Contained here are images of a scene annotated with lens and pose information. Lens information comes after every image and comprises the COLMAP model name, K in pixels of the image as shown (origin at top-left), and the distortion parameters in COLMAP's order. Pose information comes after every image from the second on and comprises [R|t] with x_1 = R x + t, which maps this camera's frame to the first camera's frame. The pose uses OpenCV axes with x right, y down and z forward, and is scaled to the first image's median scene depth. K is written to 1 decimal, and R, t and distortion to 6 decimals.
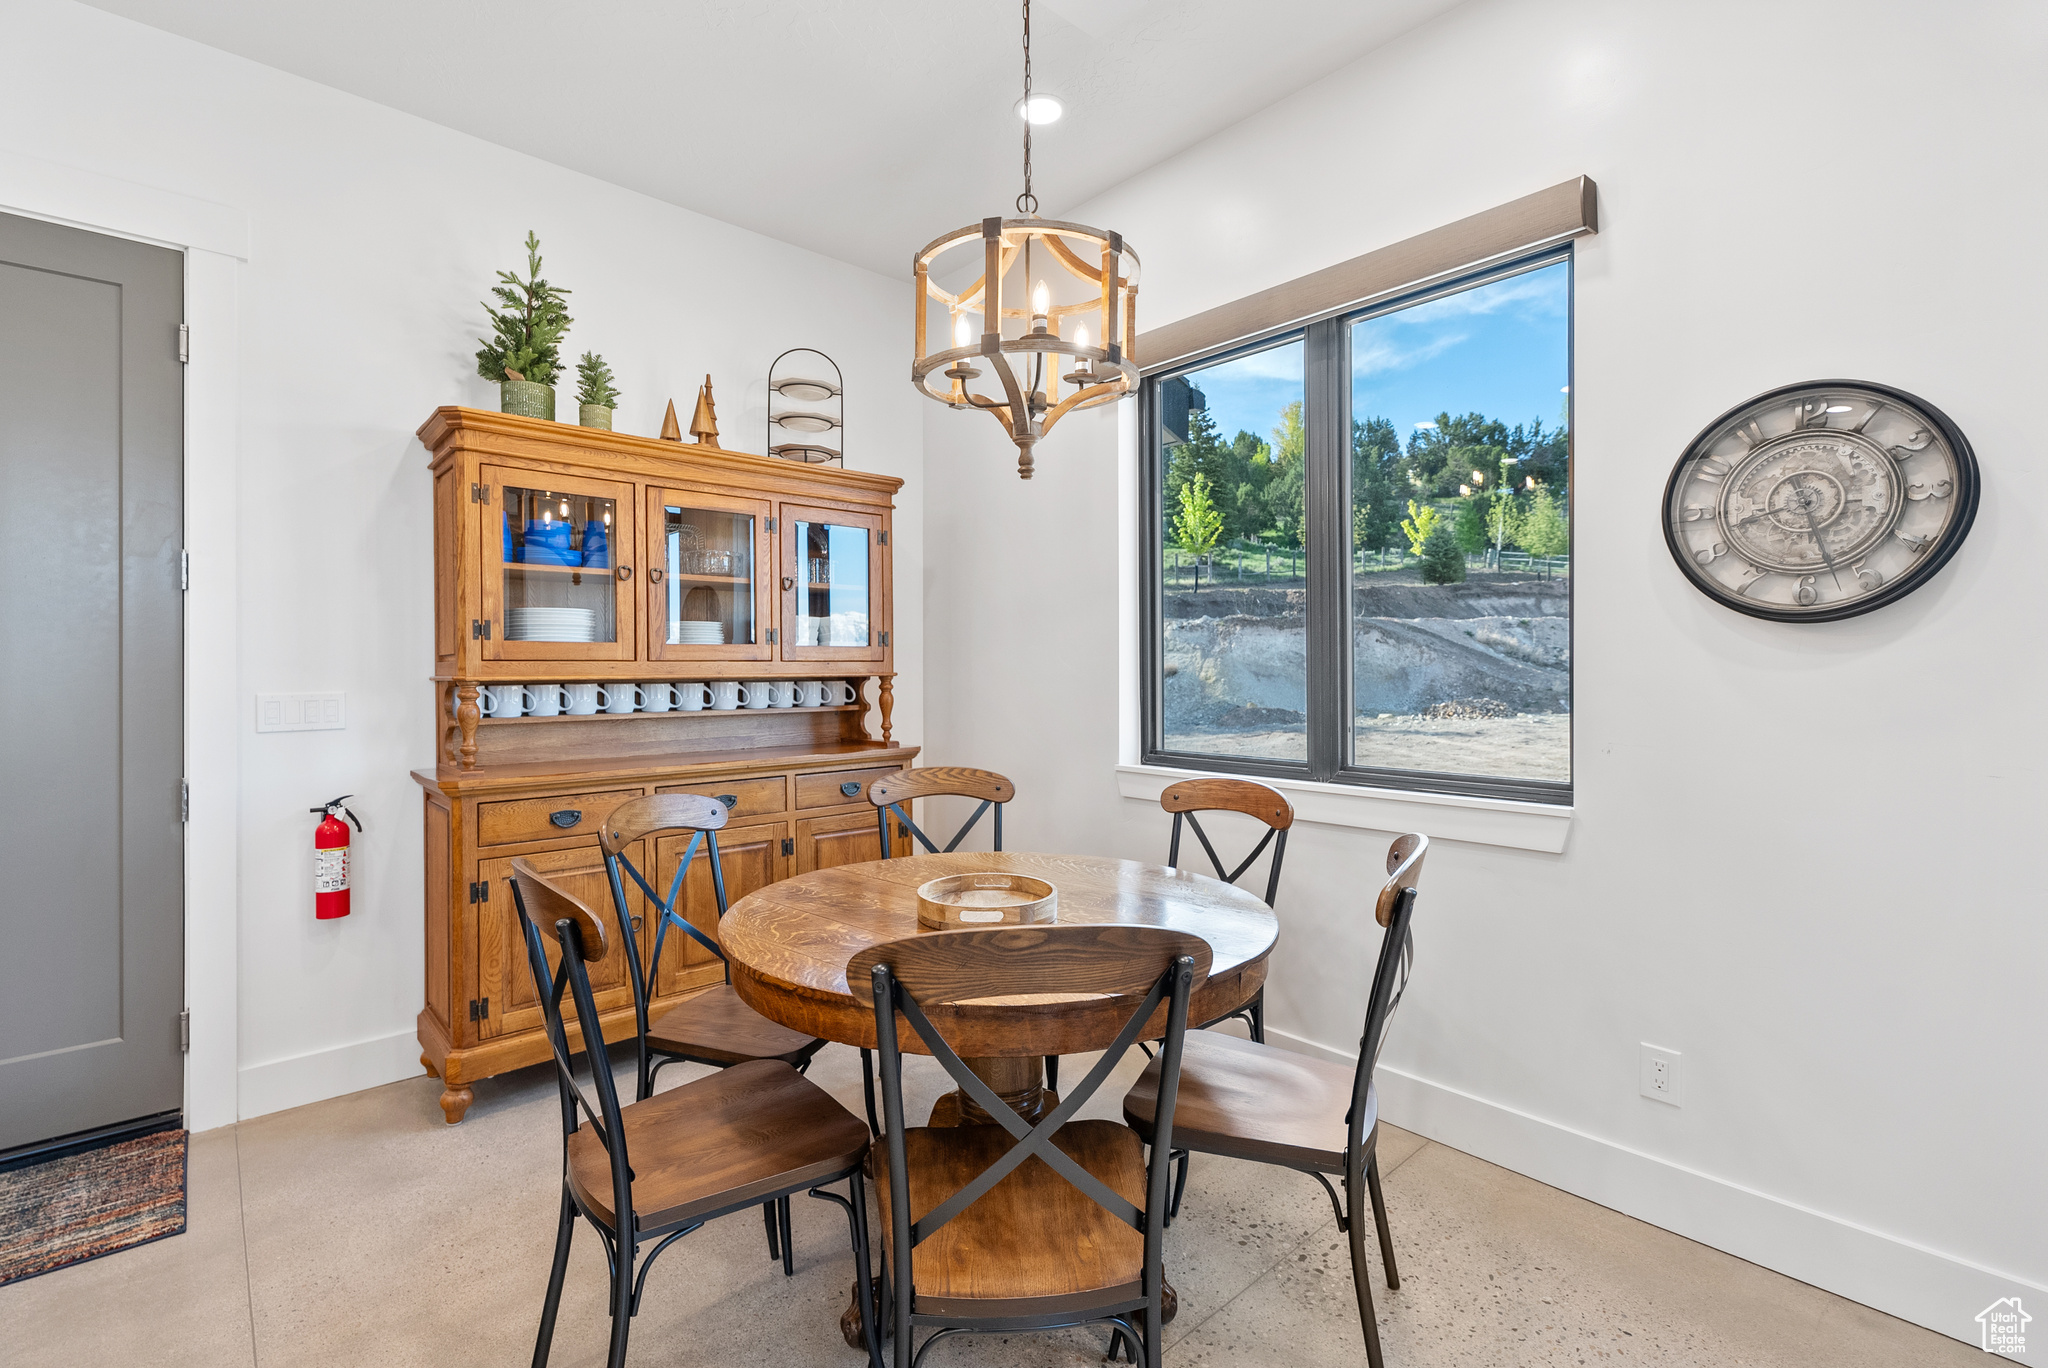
lens RADIAL K [[914.1, 0, 1008.5], [0, 914.1, 667.6], [0, 0, 1]] dist [-0.012119, 0.001142]
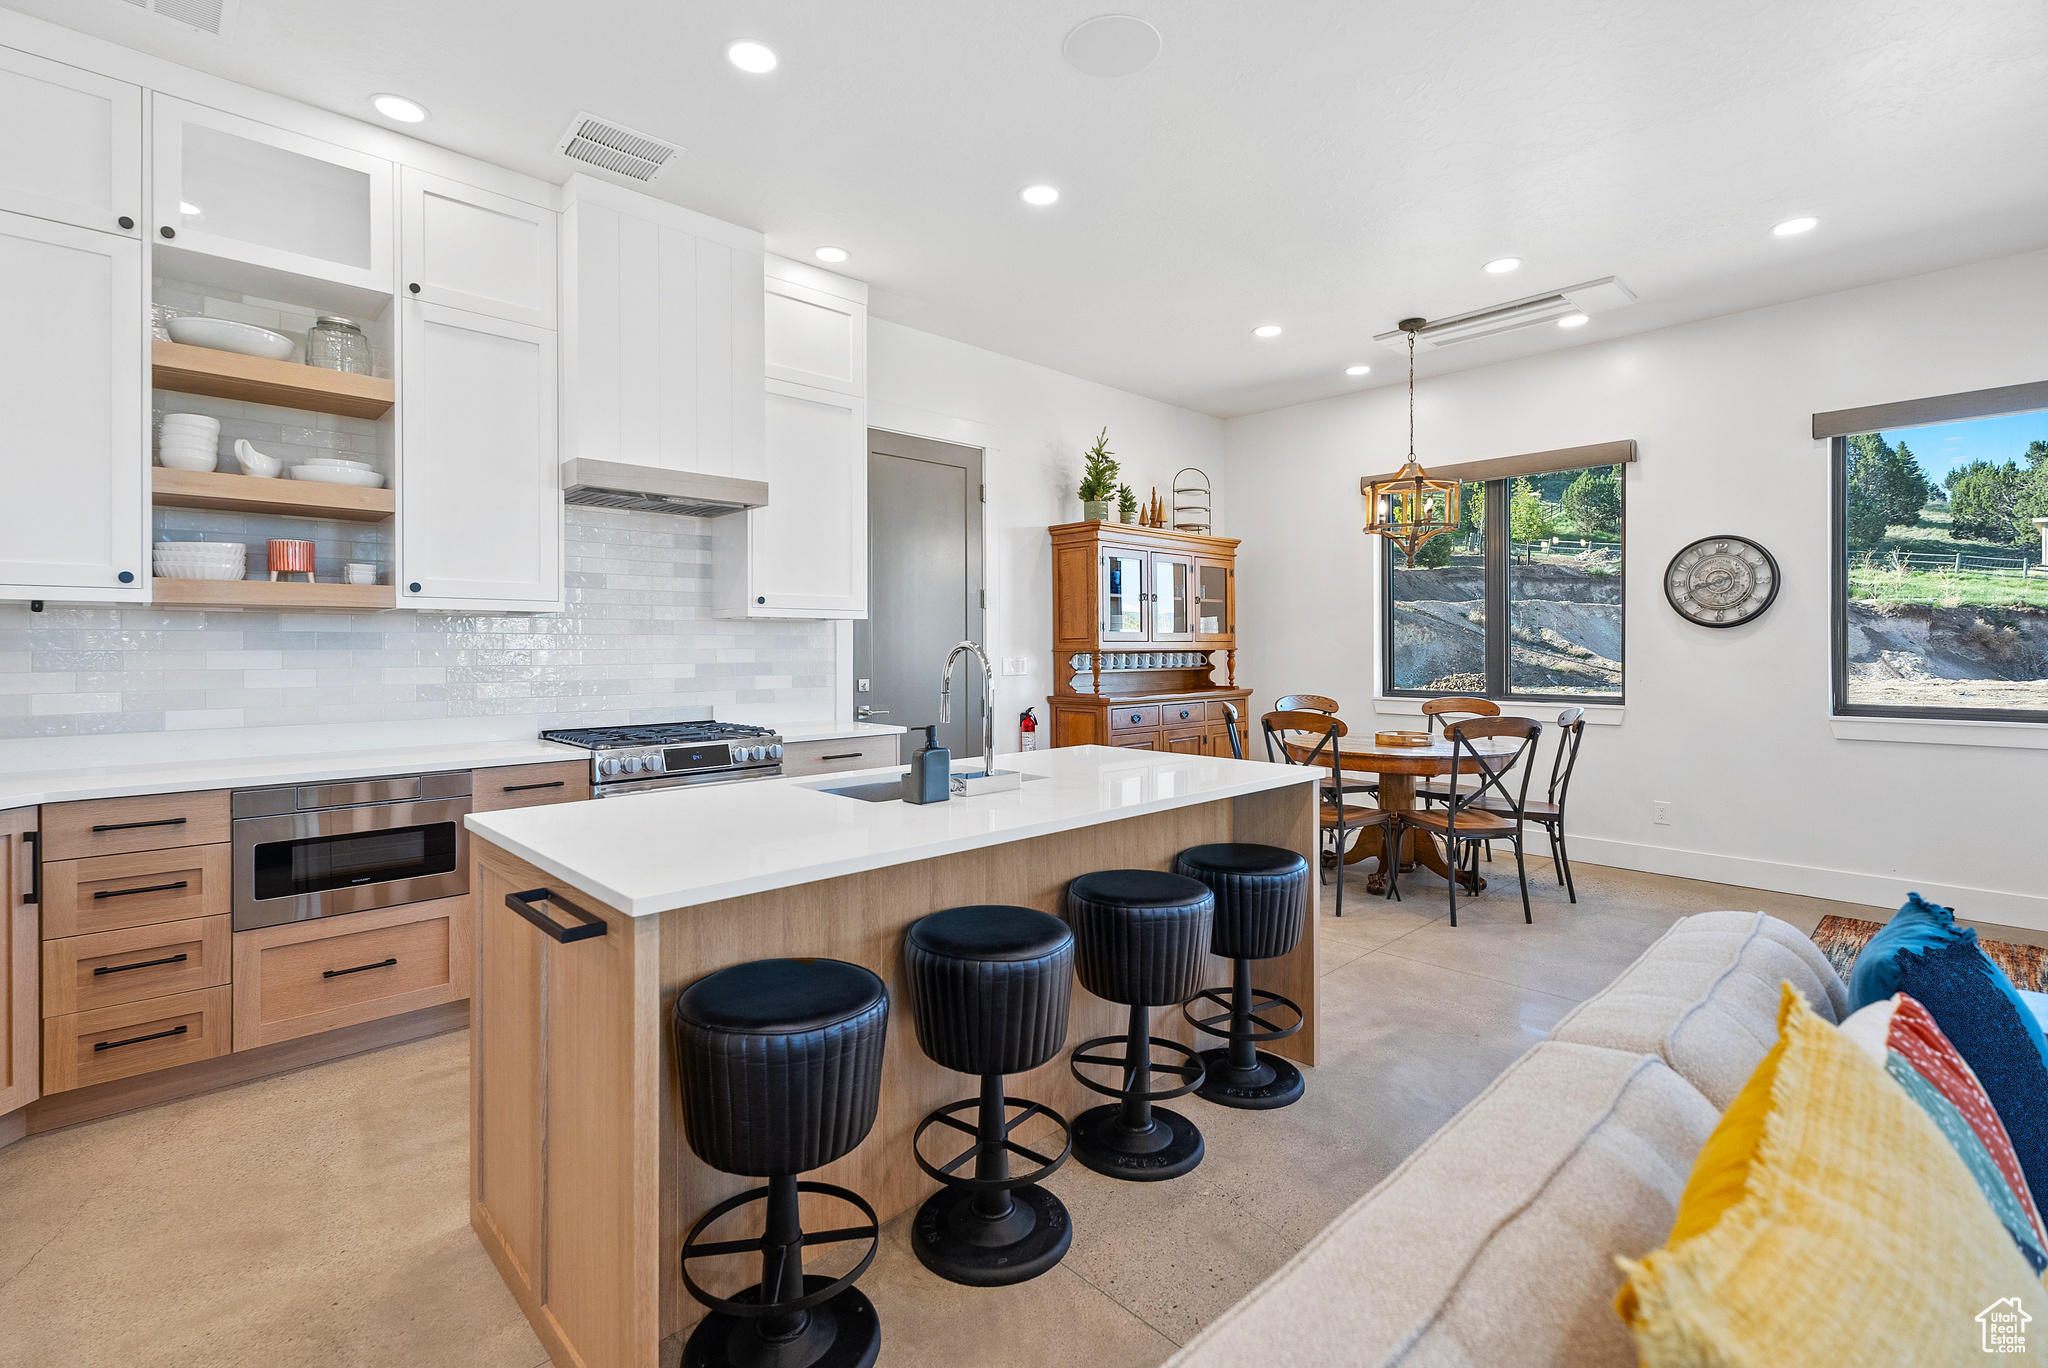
lens RADIAL K [[914.1, 0, 1003.3], [0, 914.1, 645.5], [0, 0, 1]] dist [-0.012119, 0.001142]
pose [[0.999812, 0.001541, 0.019351, -0.686204], [-0.001541, 0.999999, 0.000017, 0.001740], [-0.019351, -0.000047, 0.999813, -0.876655]]
